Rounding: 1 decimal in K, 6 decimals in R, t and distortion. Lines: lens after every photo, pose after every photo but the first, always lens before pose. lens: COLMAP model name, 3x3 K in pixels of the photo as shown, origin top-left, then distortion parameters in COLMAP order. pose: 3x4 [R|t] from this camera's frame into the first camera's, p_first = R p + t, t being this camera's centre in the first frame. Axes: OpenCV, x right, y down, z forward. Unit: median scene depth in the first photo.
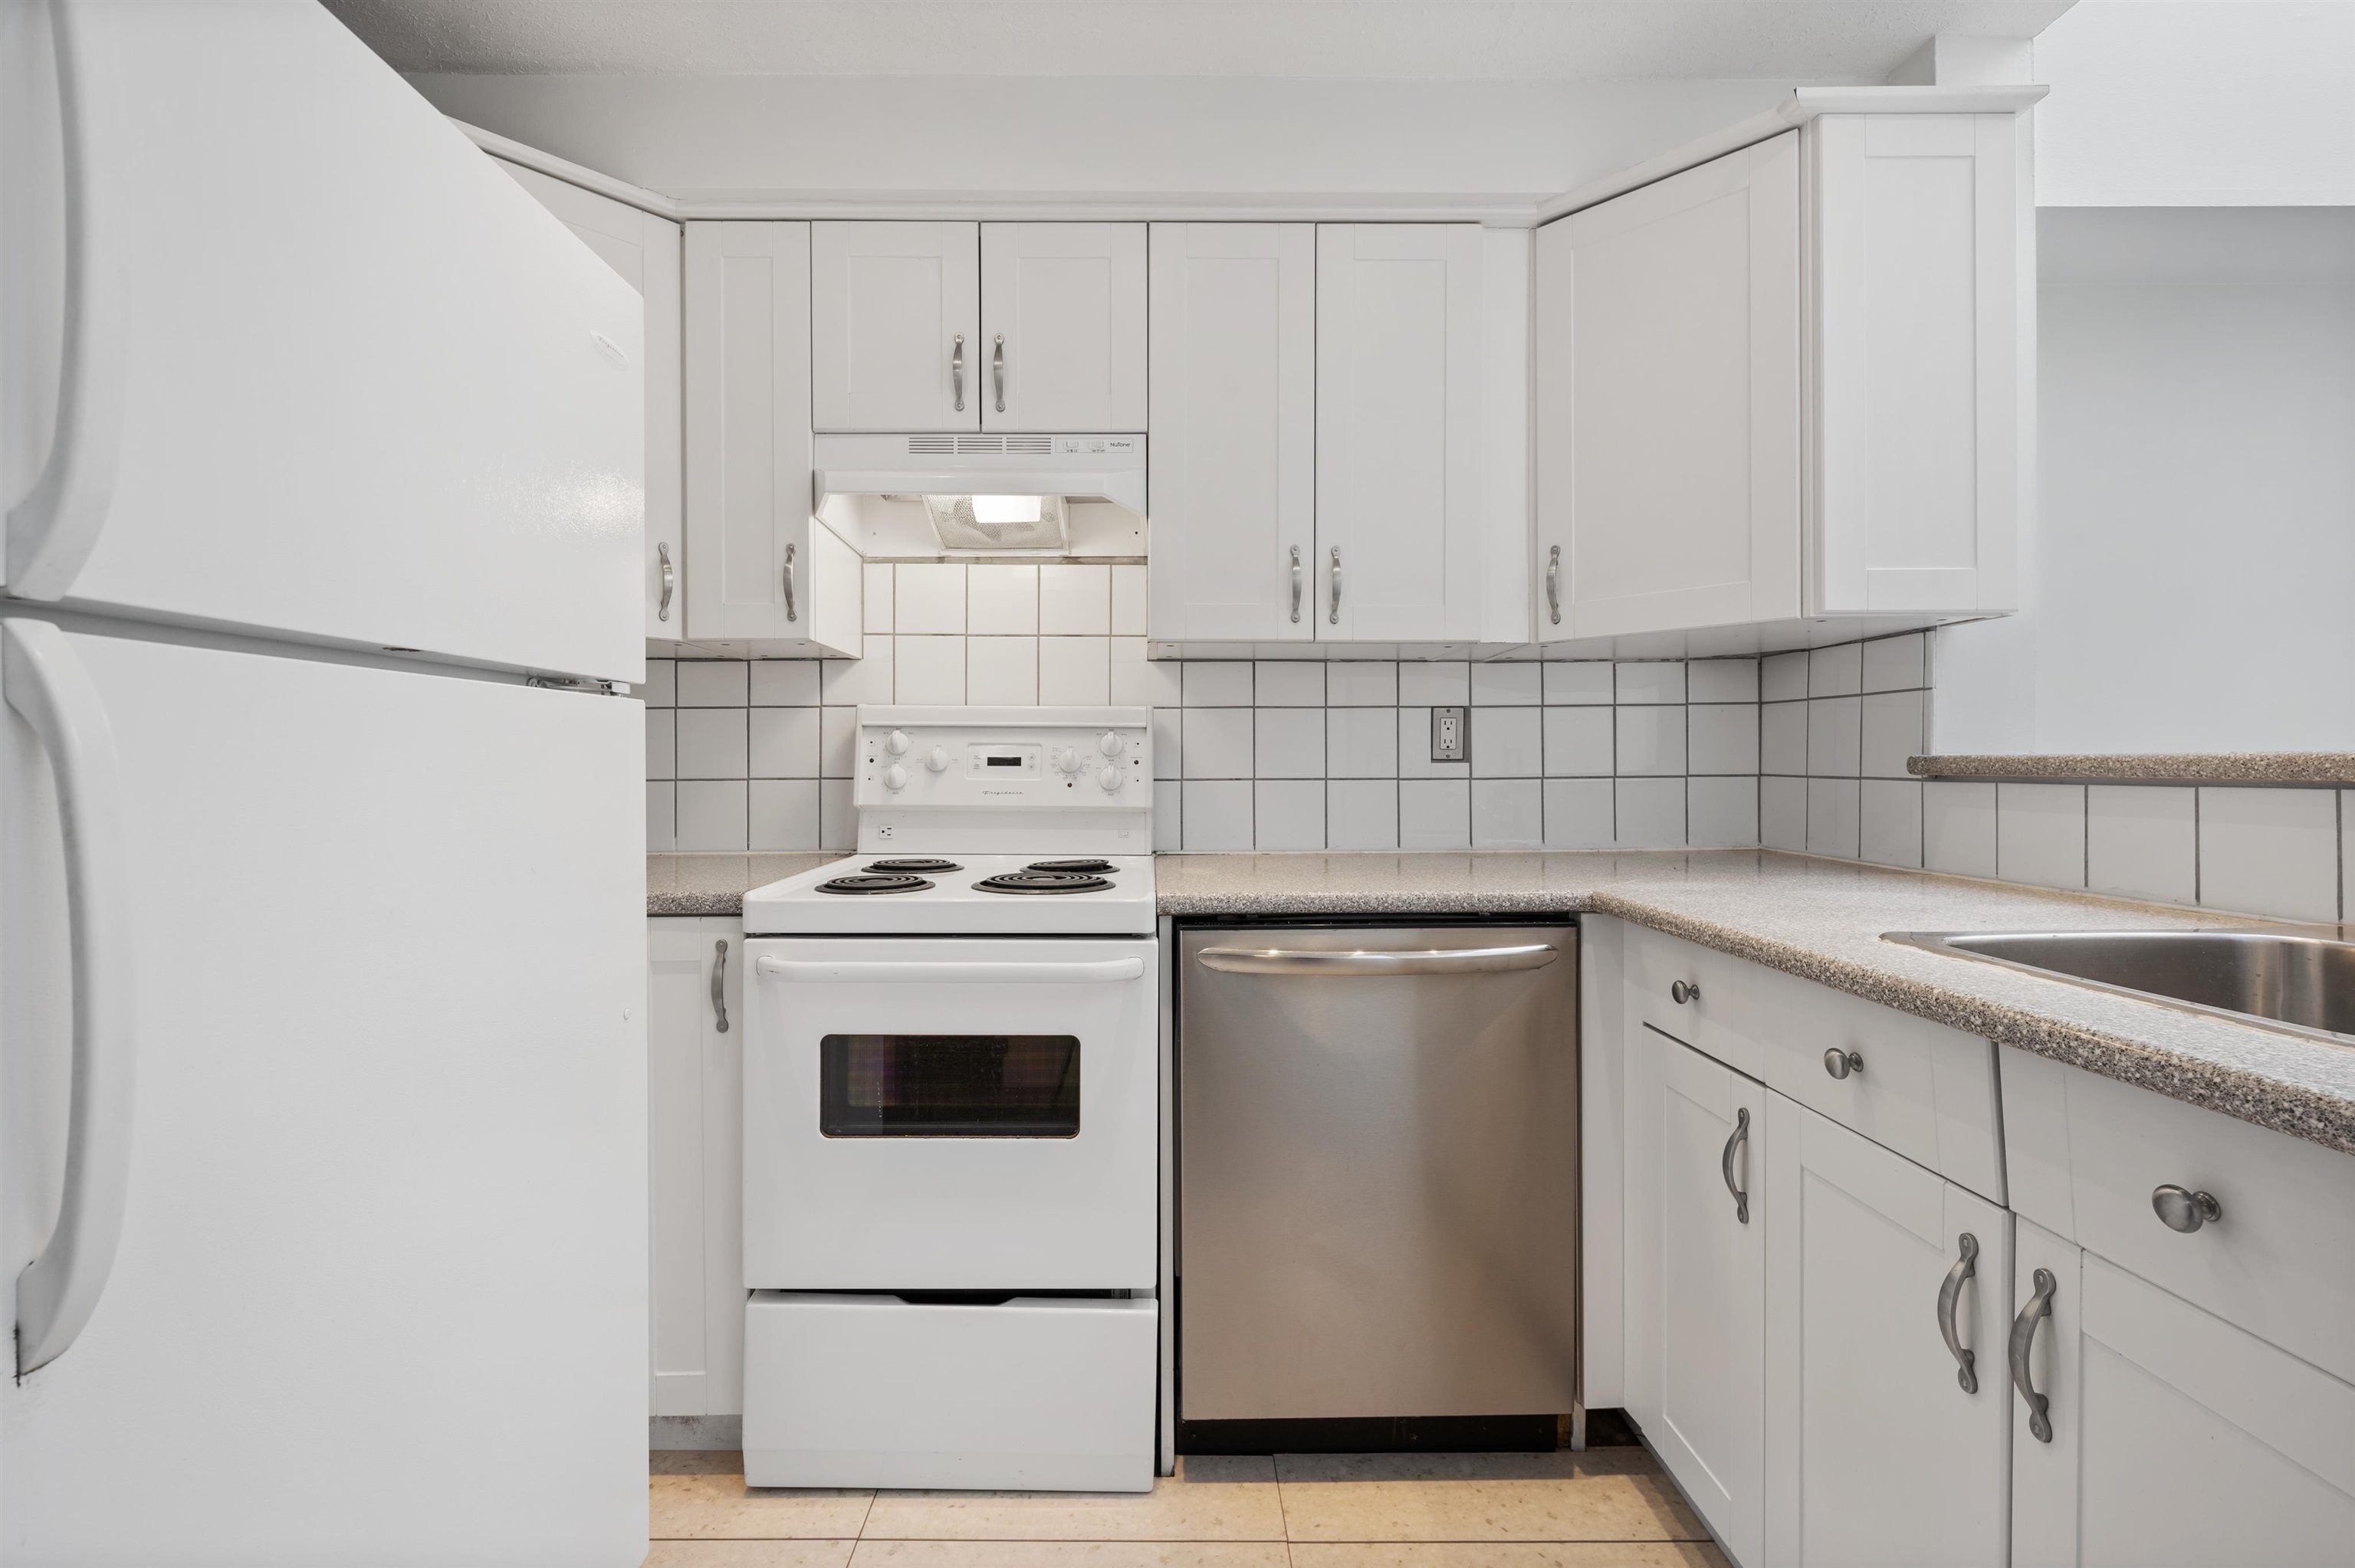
lens RADIAL K [[1024.2, 0, 1172.6], [0, 1024.2, 778.4], [0, 0, 1]] dist [-0.000131, -0.000396]
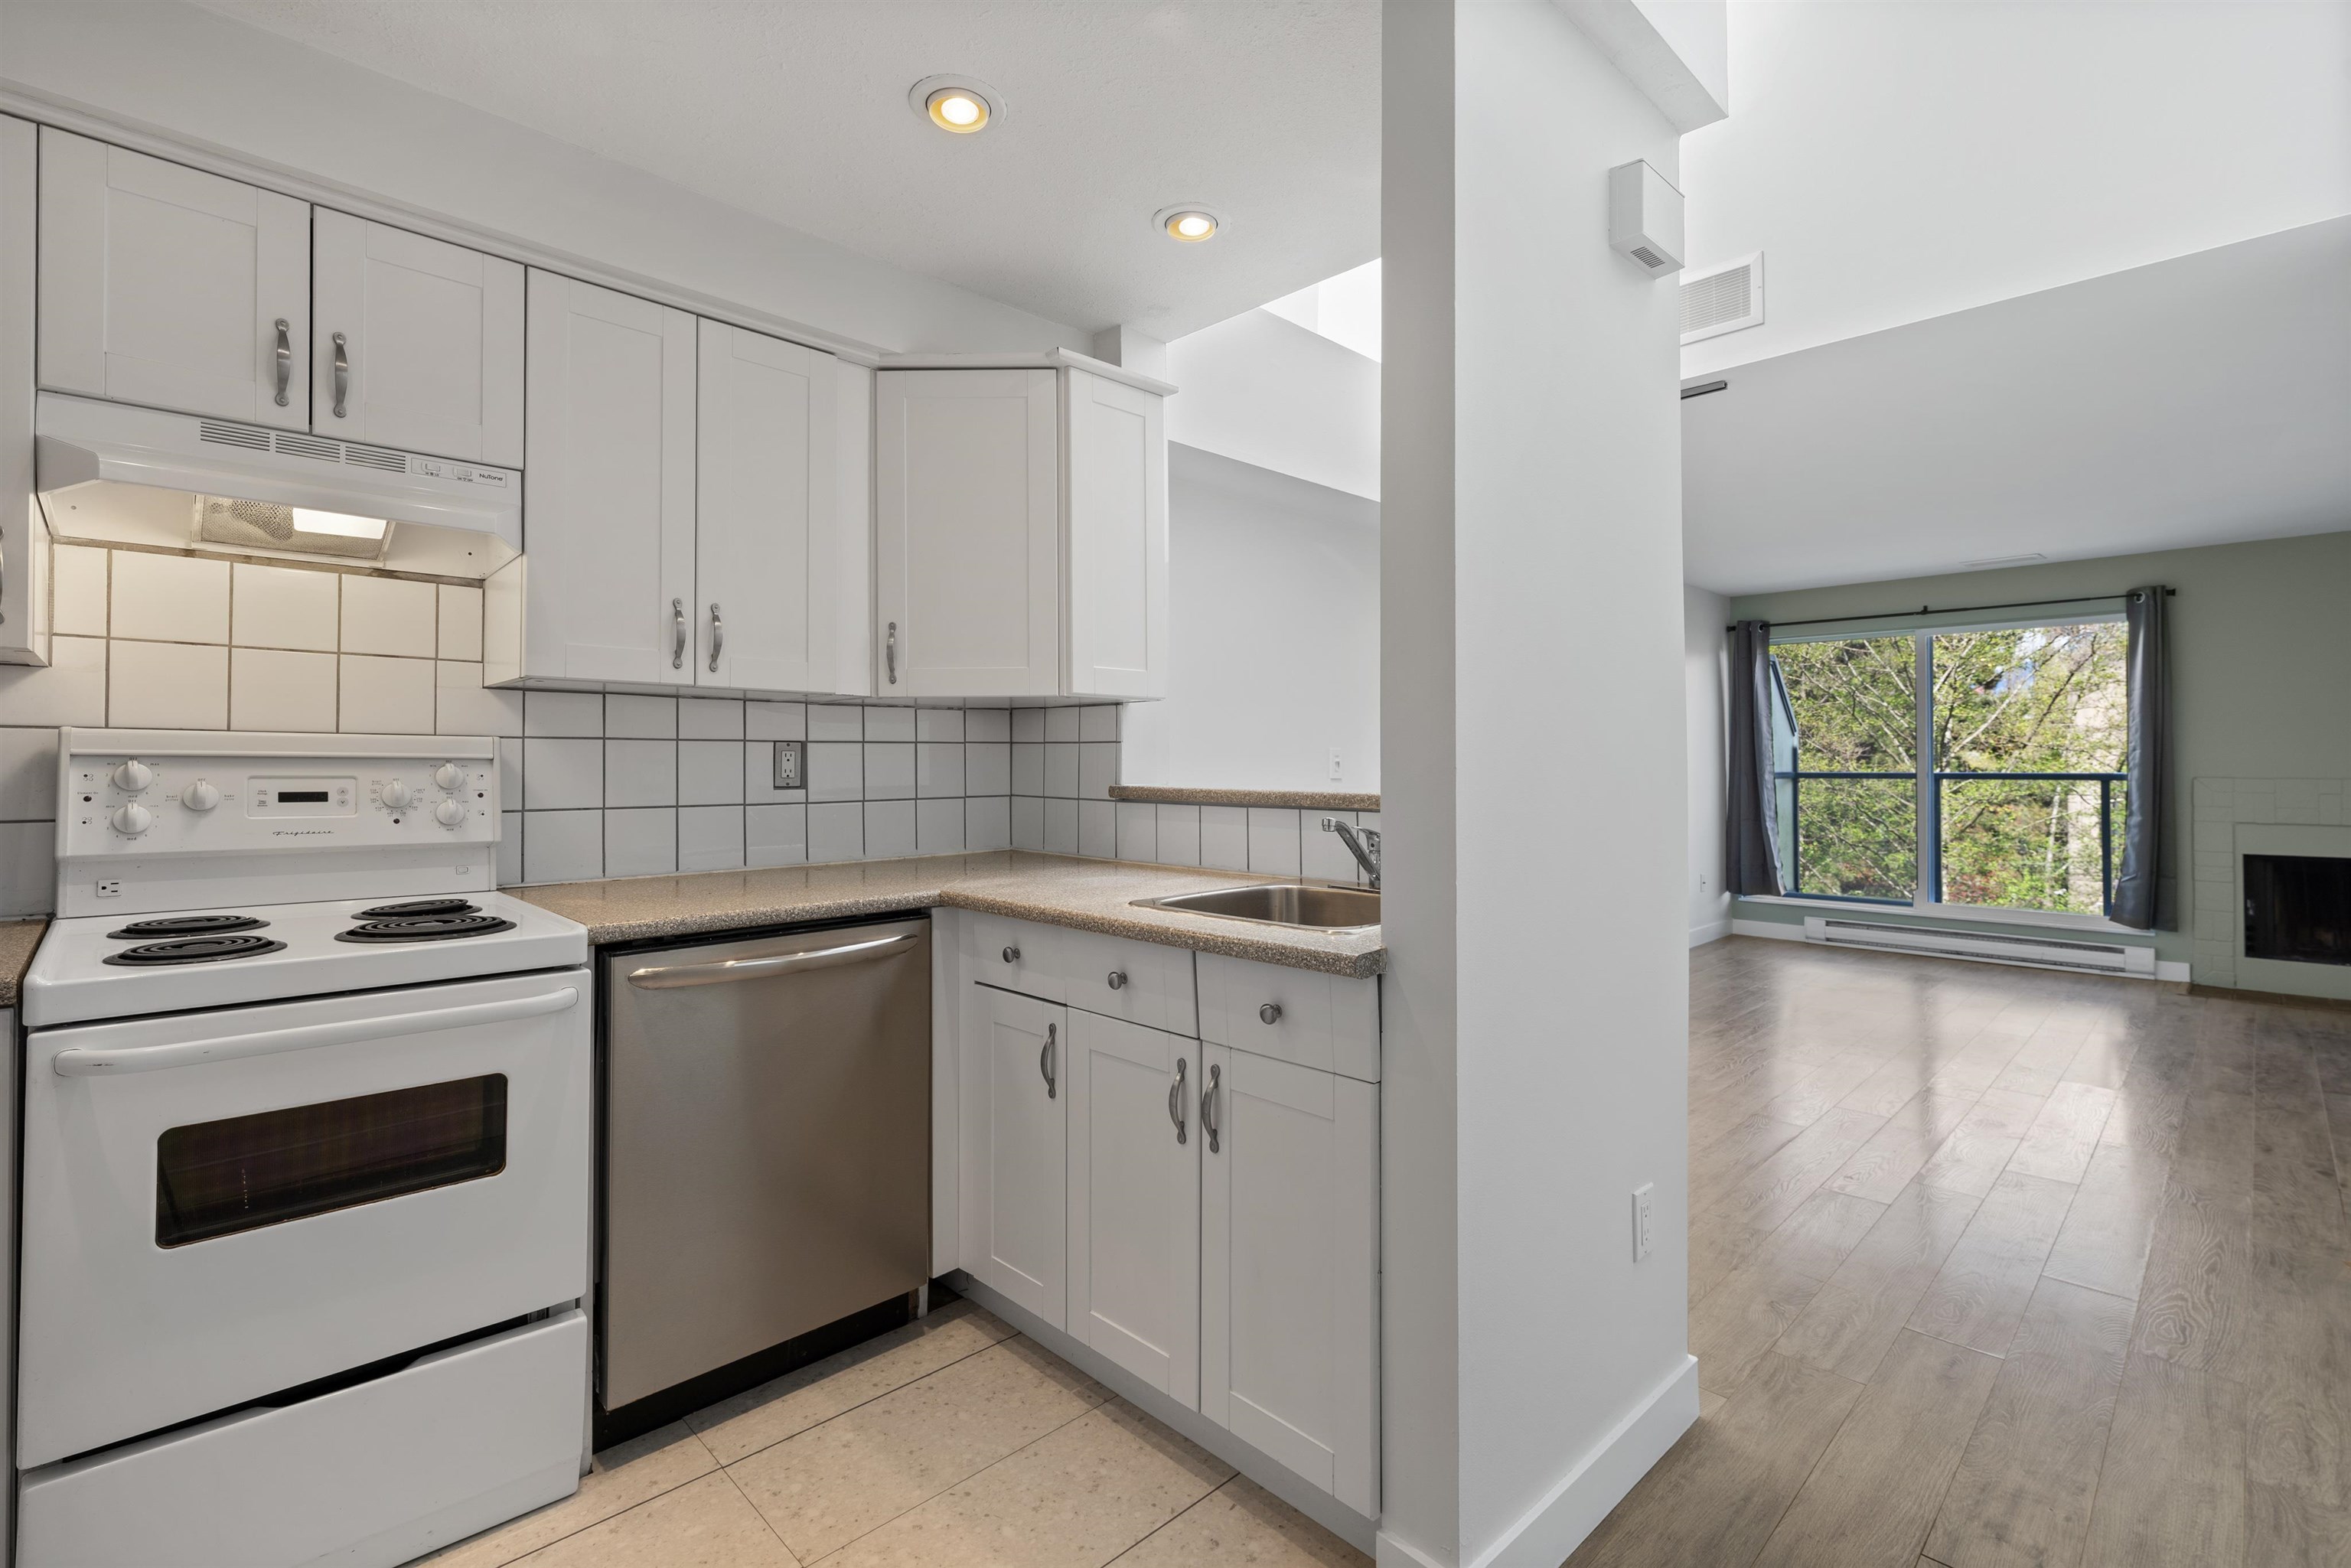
lens RADIAL K [[1057.8, 0, 1179.2], [0, 1057.8, 748.6], [0, 0, 1]] dist [-0.001283, -0.000313]
pose [[0.718530, 0.012330, 0.695387, -0.283494], [0.004173, 0.999748, -0.022038, -0.038529], [-0.695483, 0.018737, 0.718298, -0.194303]]
